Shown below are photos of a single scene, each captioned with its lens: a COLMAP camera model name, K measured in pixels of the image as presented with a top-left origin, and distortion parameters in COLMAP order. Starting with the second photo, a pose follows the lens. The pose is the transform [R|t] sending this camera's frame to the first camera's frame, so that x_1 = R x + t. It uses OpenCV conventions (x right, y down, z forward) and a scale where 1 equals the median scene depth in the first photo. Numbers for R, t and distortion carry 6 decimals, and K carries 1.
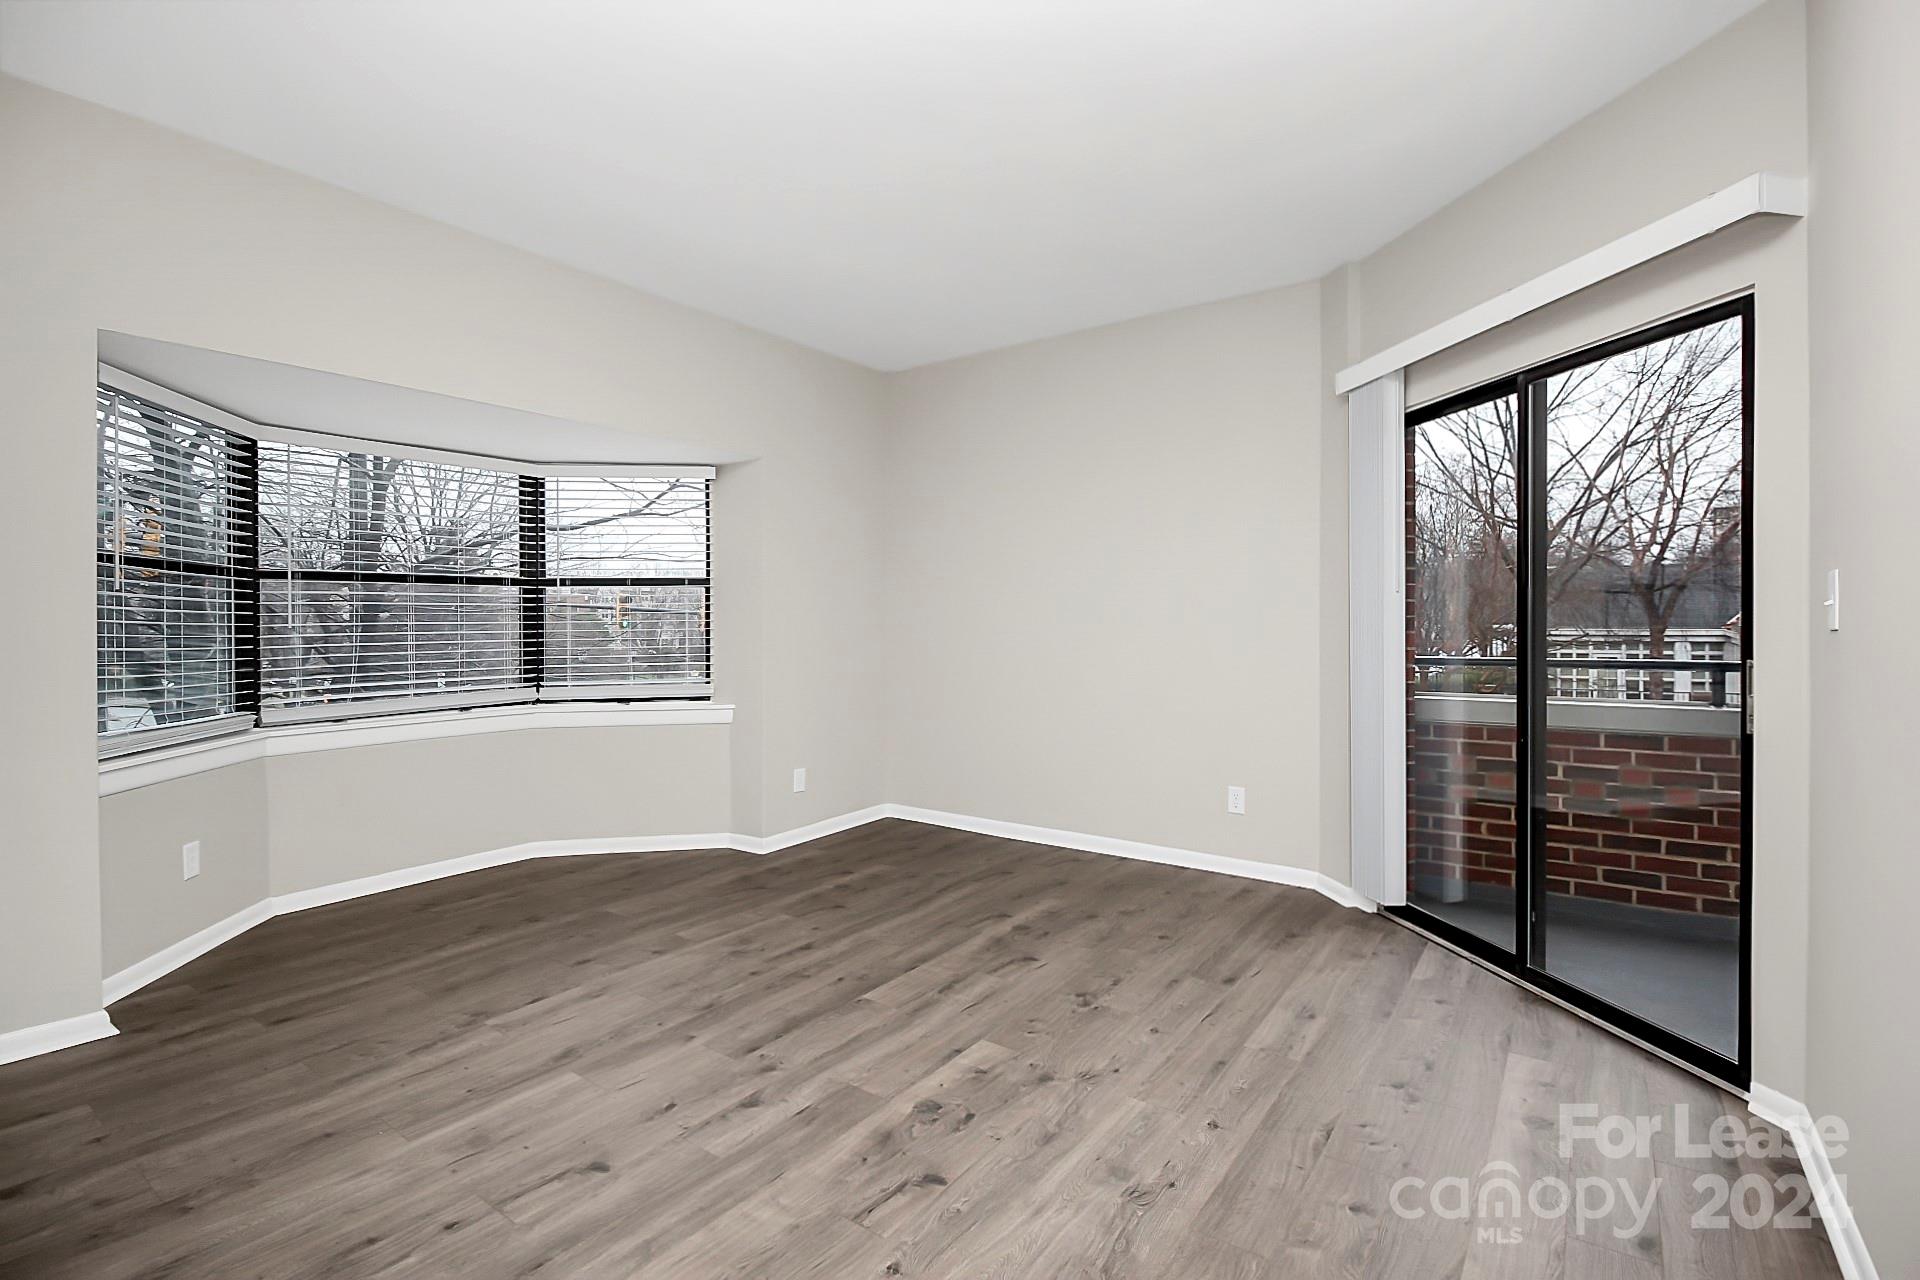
lens RADIAL K [[912.1, 0, 960.7], [0, 912.1, 629.0], [0, 0, 1]] dist [-0.005781, -0.001452]
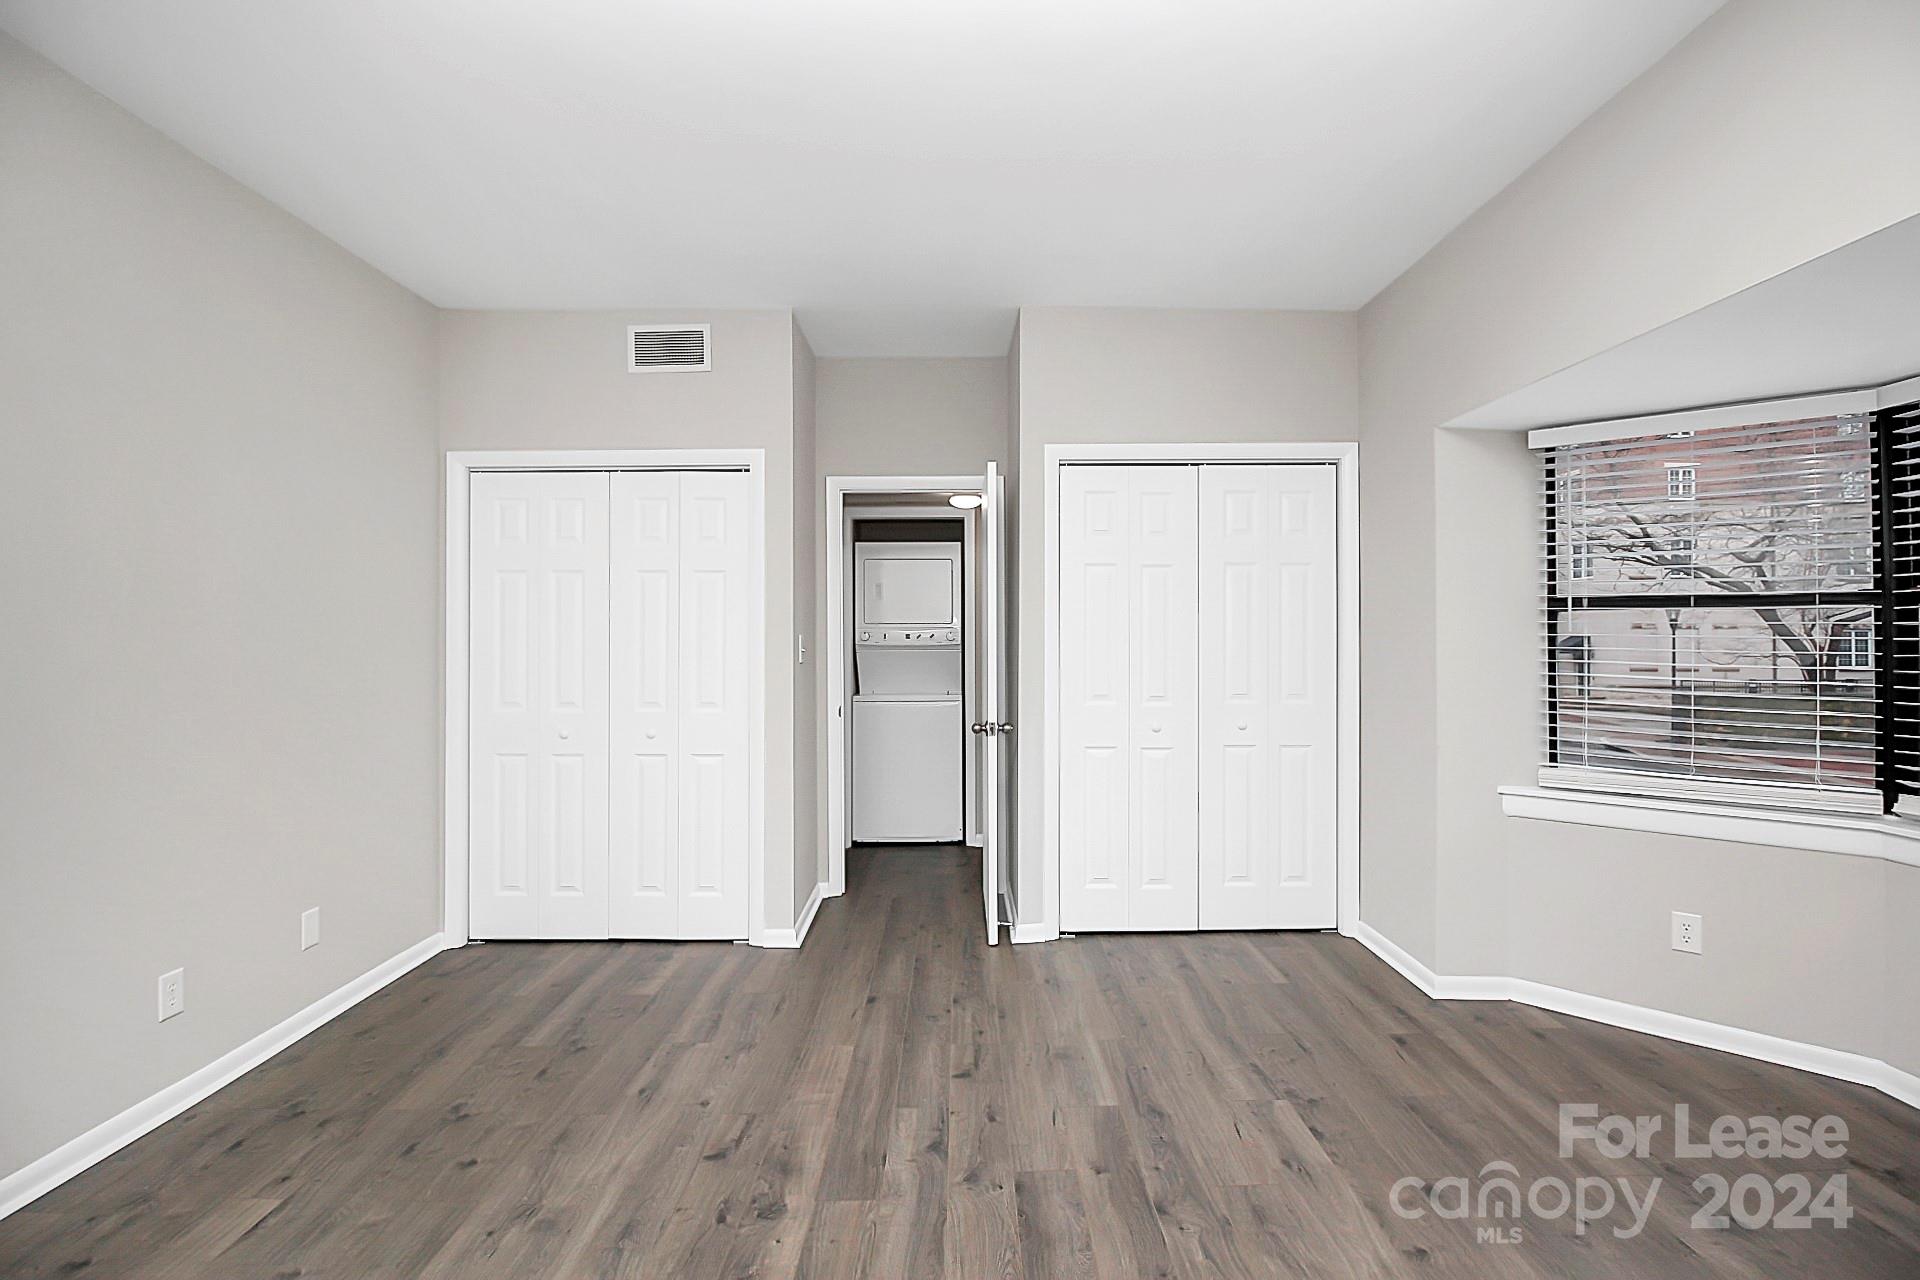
lens RADIAL K [[895.5, 0, 967.2], [0, 895.5, 627.9], [0, 0, 1]] dist [0.001854, -0.012535]
pose [[-0.809965, 0.002295, -0.586473, 0.246206], [0.003266, 0.999994, -0.000599, -0.047035], [0.586469, -0.002401, -0.809968, 1.368339]]
